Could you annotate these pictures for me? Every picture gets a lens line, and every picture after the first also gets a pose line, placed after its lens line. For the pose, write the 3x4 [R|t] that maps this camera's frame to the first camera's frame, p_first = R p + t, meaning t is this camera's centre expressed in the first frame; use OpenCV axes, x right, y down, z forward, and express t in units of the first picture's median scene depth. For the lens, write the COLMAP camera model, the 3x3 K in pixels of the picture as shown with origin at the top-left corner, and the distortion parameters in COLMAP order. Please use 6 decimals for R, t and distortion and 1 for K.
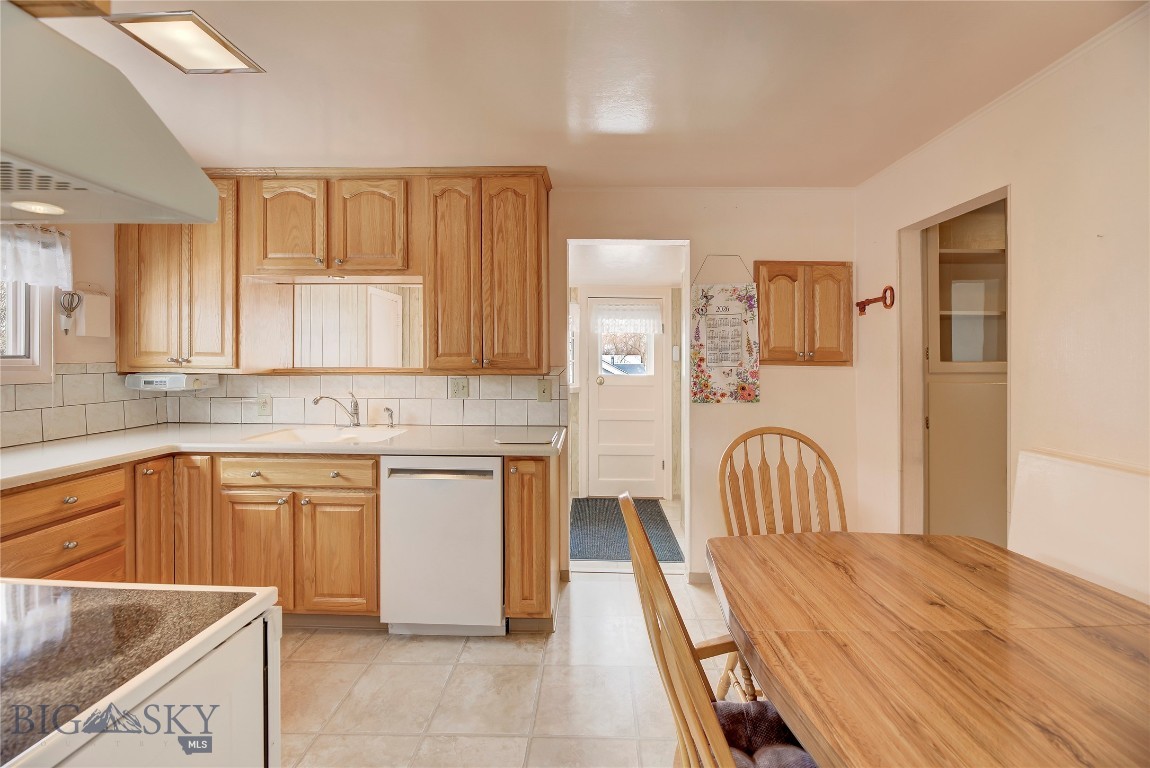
lens RADIAL K [[465.5, 0, 580.5], [0, 465.5, 363.9], [0, 0, 1]] dist [0.000552, -0.000125]
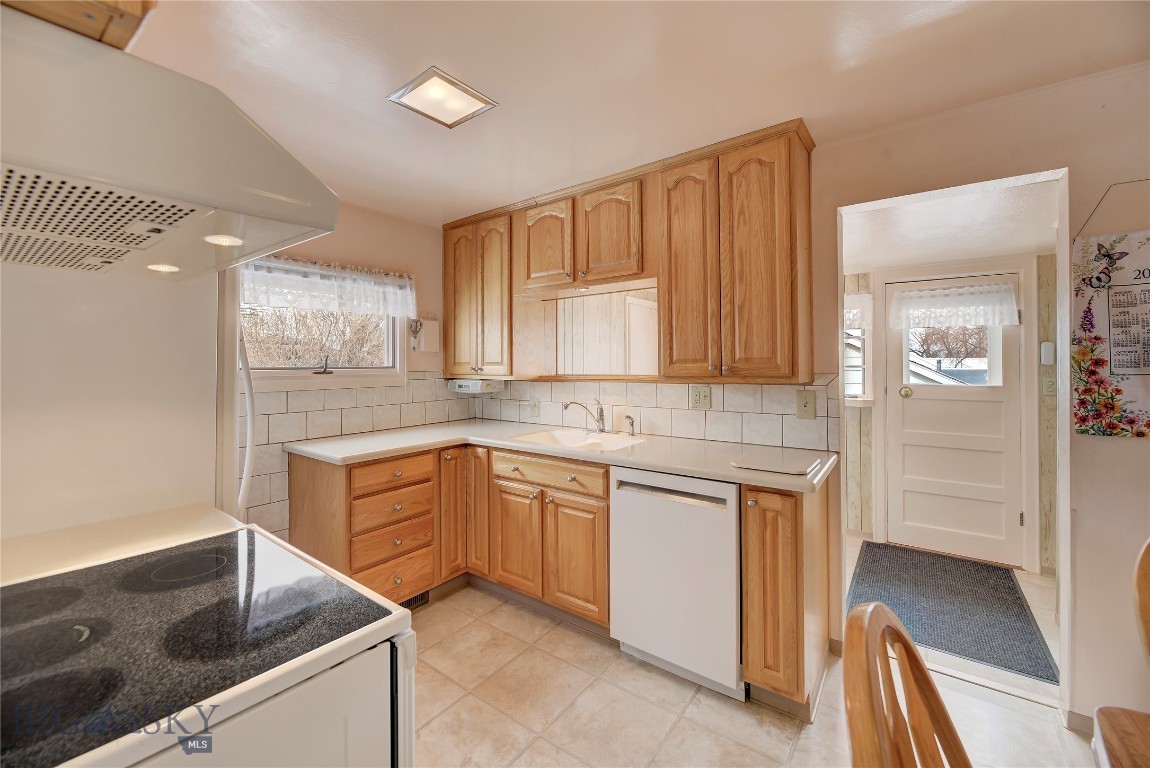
lens RADIAL K [[455.7, 0, 573.2], [0, 455.7, 369.5], [0, 0, 1]] dist [0.001447, -0.003133]
pose [[0.816052, -0.005065, -0.577957, 0.053508], [0.004323, 0.999987, -0.002660, -0.001846], [0.577963, -0.000327, 0.816063, 0.154352]]
